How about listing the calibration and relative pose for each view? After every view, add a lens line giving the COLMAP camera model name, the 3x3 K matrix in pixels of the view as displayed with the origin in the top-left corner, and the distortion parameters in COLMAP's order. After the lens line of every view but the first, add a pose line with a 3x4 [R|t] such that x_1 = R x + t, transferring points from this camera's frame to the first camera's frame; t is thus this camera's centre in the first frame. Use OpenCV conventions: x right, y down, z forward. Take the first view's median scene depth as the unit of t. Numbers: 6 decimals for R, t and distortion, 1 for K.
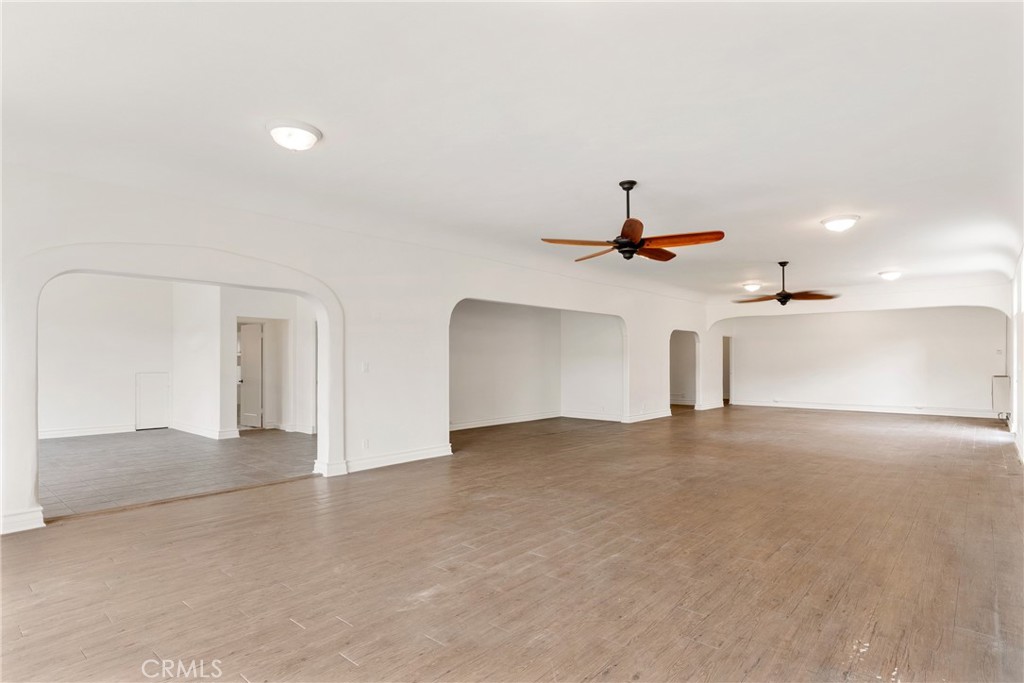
lens RADIAL K [[538.3, 0, 512.0], [0, 538.3, 341.5], [0, 0, 1]] dist [0.000959, -0.000510]
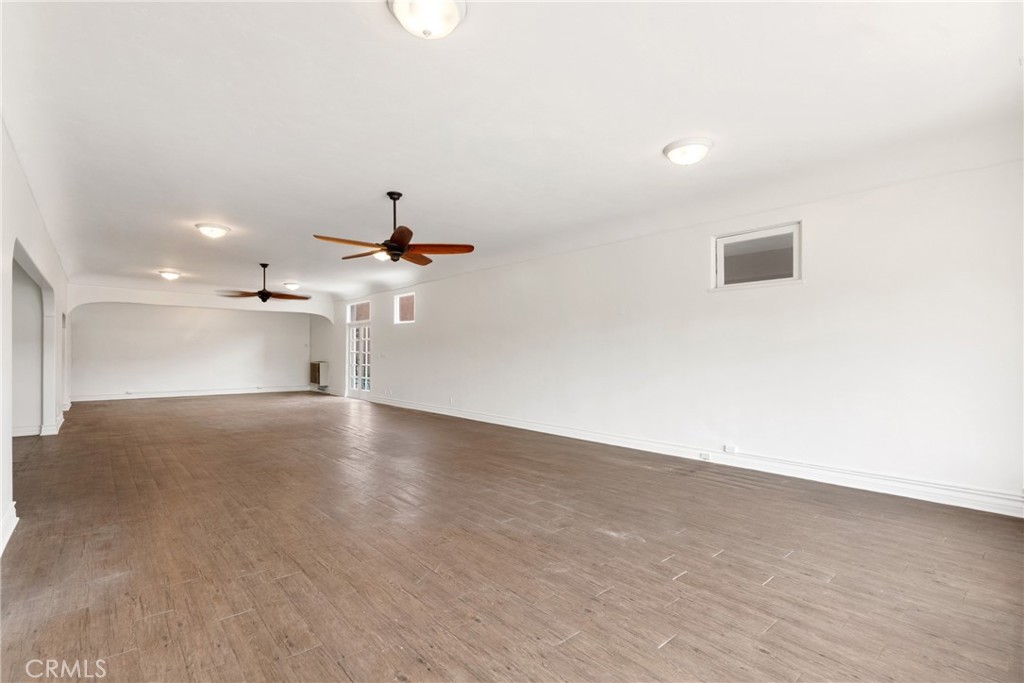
lens RADIAL K [[471.5, 0, 515.5], [0, 471.5, 342.5], [0, 0, 1]] dist [-0.002949, 0.000638]
pose [[0.129634, 0.020249, 0.991355, -0.729415], [-0.037775, 0.999167, -0.015469, 0.022766], [-0.990842, -0.035443, 0.130291, 0.613566]]
